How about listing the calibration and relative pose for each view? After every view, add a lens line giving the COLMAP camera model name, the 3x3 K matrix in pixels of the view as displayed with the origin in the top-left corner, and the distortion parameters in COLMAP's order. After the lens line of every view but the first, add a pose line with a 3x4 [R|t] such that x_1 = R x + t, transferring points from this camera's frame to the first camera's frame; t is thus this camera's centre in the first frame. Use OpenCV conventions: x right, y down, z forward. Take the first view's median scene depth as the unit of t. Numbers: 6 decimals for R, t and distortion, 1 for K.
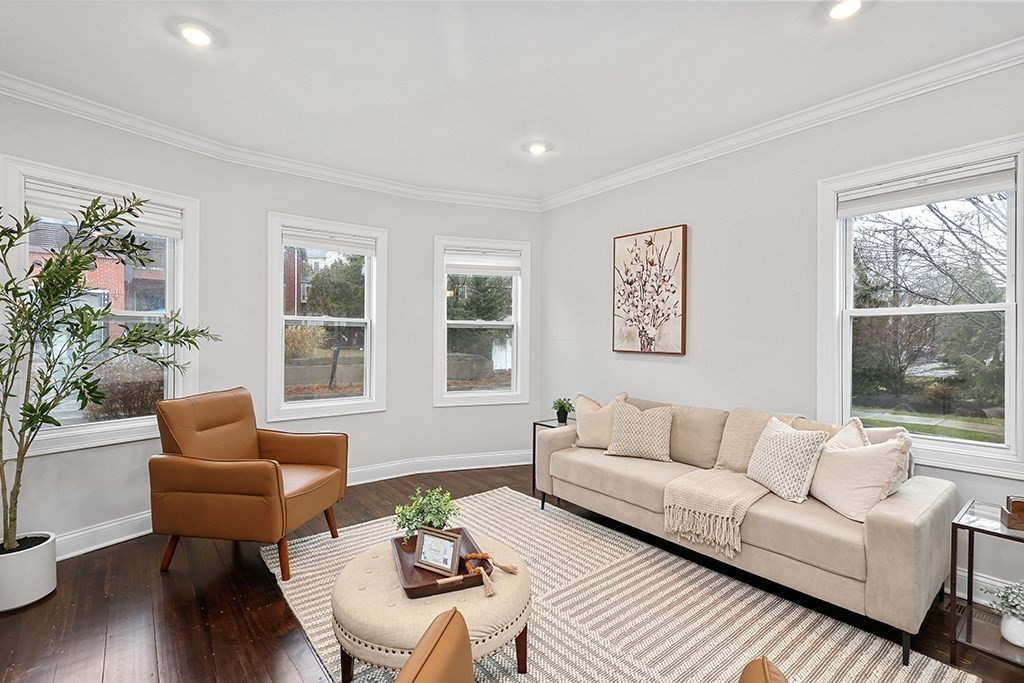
lens RADIAL K [[481.3, 0, 513.8], [0, 481.3, 340.5], [0, 0, 1]] dist [0.005051, -0.000321]
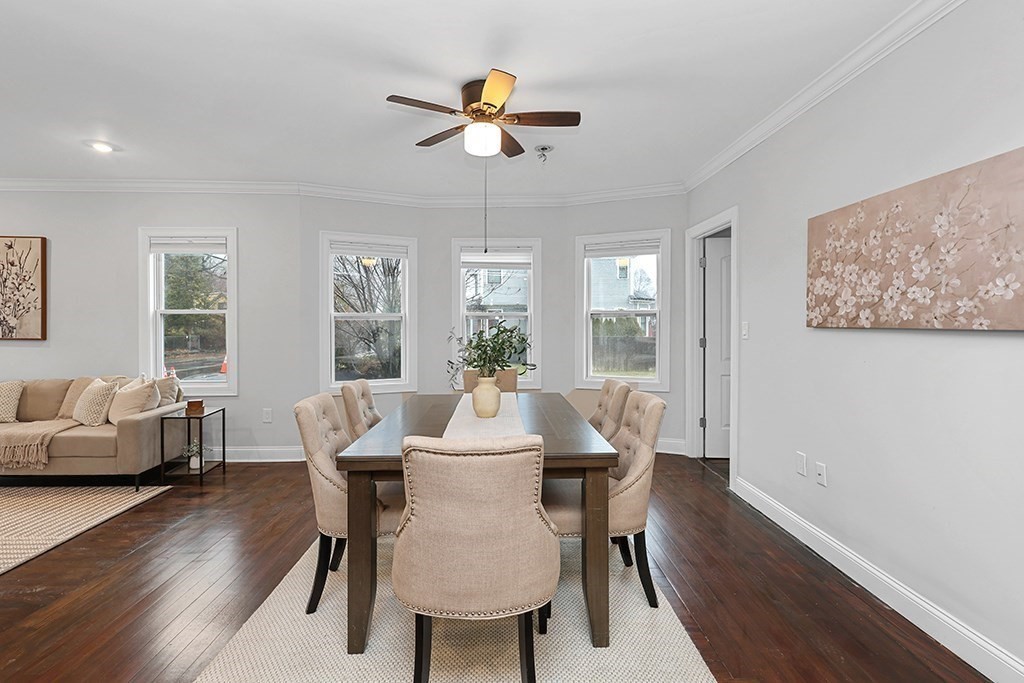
lens RADIAL K [[481.3, 0, 509.1], [0, 481.3, 333.9], [0, 0, 1]] dist [0.005051, -0.000321]
pose [[0.614471, -0.005619, 0.788920, 0.101200], [0.003053, 0.999984, 0.004744, 0.011098], [-0.788934, -0.000507, 0.614478, -0.734541]]
